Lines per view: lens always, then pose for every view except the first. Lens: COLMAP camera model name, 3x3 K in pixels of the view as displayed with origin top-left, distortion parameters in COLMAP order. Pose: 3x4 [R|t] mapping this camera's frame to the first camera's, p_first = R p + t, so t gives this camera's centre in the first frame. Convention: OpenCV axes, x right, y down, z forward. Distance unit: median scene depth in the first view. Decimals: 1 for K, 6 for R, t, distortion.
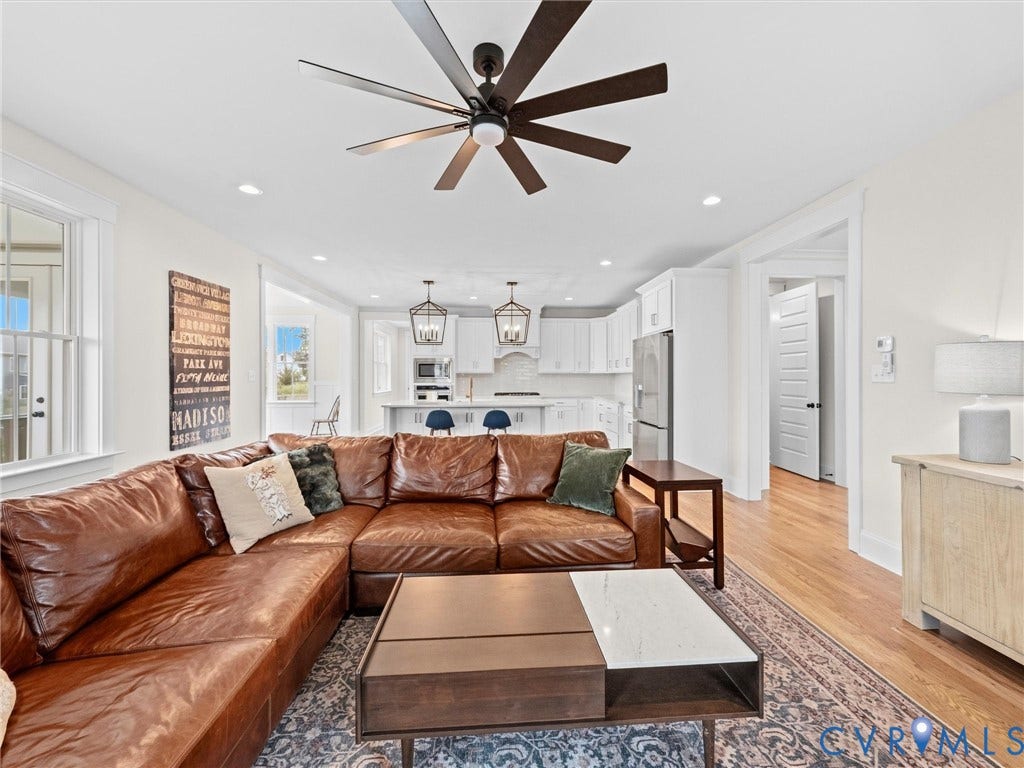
lens RADIAL K [[394.2, 0, 514.6], [0, 394.2, 377.6], [0, 0, 1]] dist [0.006011, -0.000327]
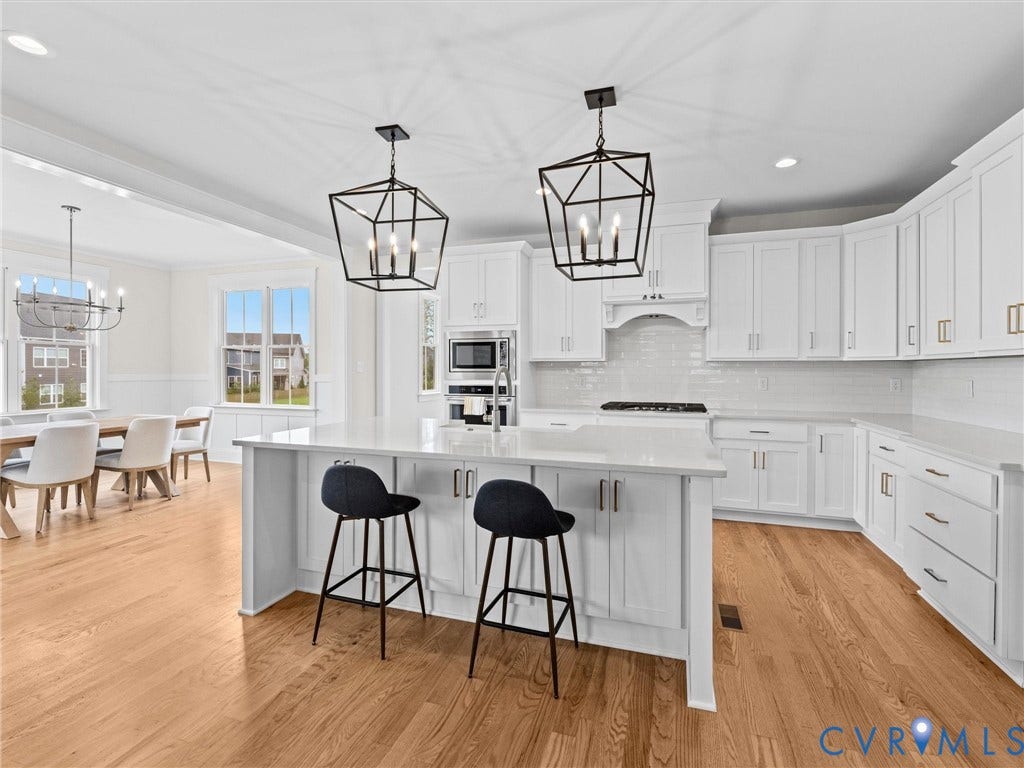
lens RADIAL K [[445.8, 0, 521.5], [0, 445.8, 372.8], [0, 0, 1]] dist [0.000313, -0.000564]
pose [[0.927597, 0.004231, -0.373557, 0.060777], [-0.002464, 0.999983, 0.005208, 0.000388], [0.373573, -0.003911, 0.927592, 0.486424]]
